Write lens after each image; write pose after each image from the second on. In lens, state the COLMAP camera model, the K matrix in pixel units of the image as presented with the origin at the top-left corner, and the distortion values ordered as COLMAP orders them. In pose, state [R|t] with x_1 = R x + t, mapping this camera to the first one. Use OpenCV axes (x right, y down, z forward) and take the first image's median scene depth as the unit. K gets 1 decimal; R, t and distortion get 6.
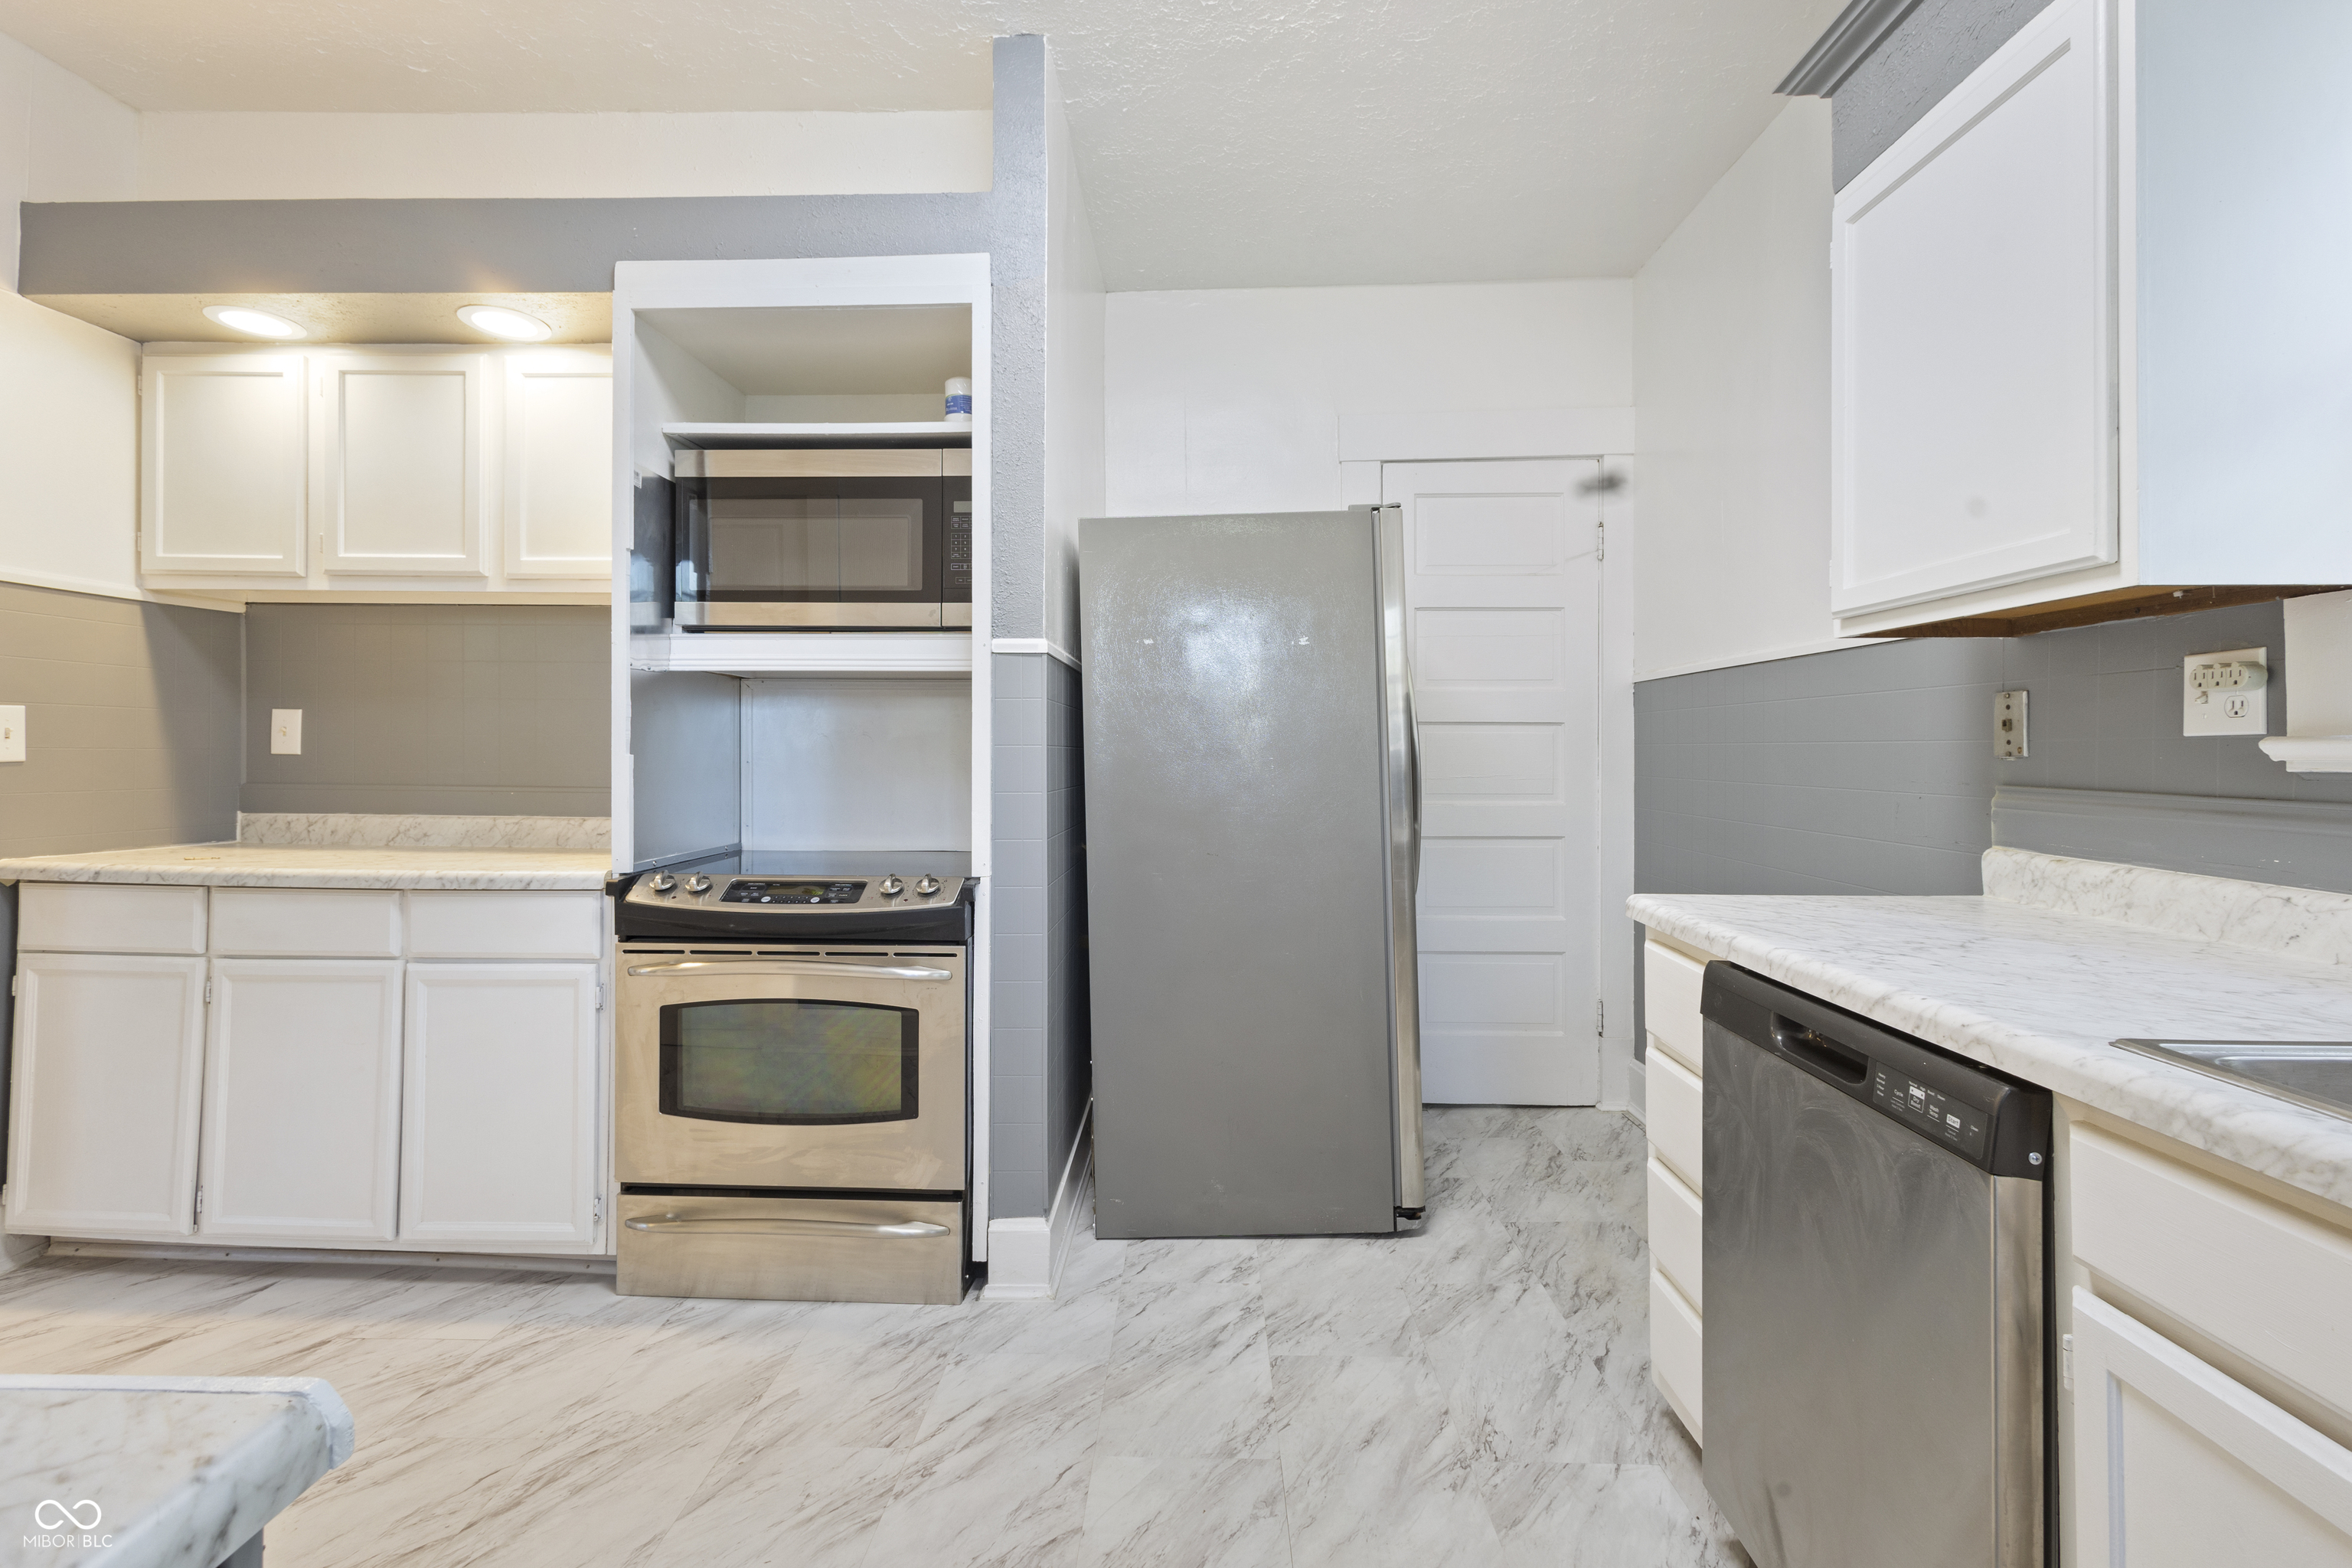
lens RADIAL K [[1092.9, 0, 1173.1], [0, 1092.9, 741.0], [0, 0, 1]] dist [0.006213, -0.001879]
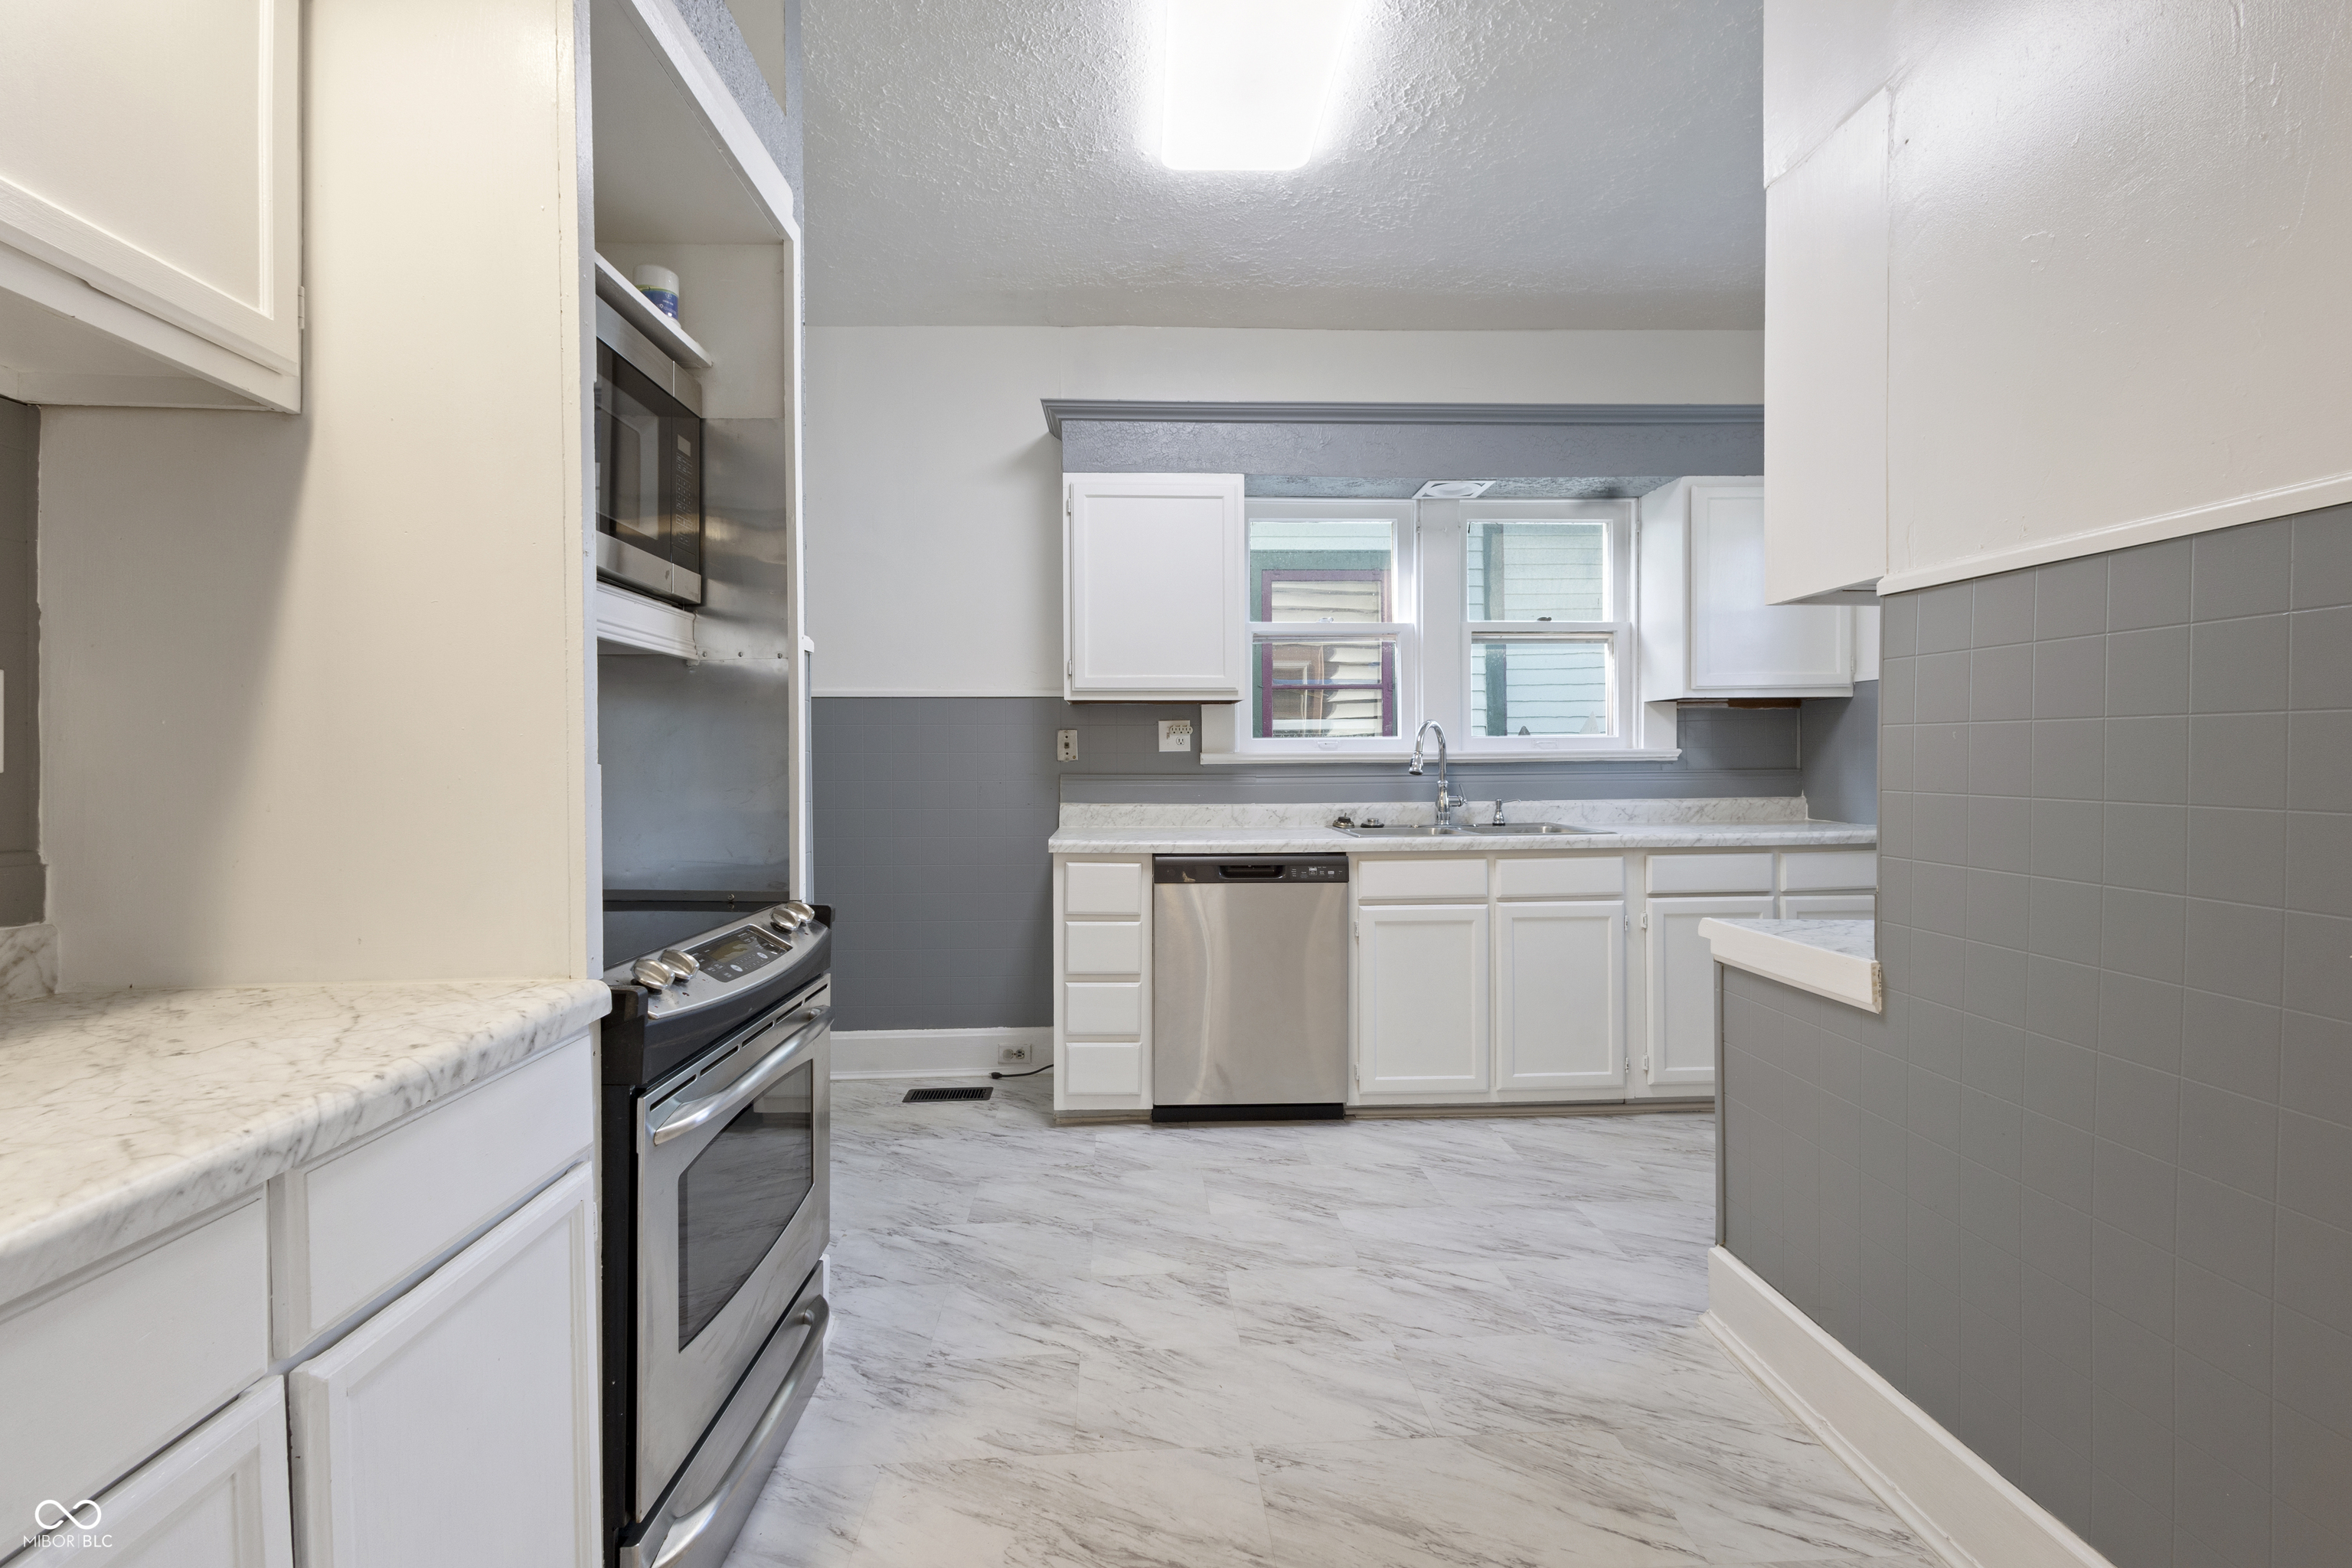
lens RADIAL K [[1092.9, 0, 1177.6], [0, 1092.9, 768.3], [0, 0, 1]] dist [0.006213, -0.001879]
pose [[-0.087956, -0.009223, 0.996082, -1.380882], [-0.007649, 0.999934, 0.008583, 0.010159], [-0.996095, -0.006864, -0.088020, 0.983995]]
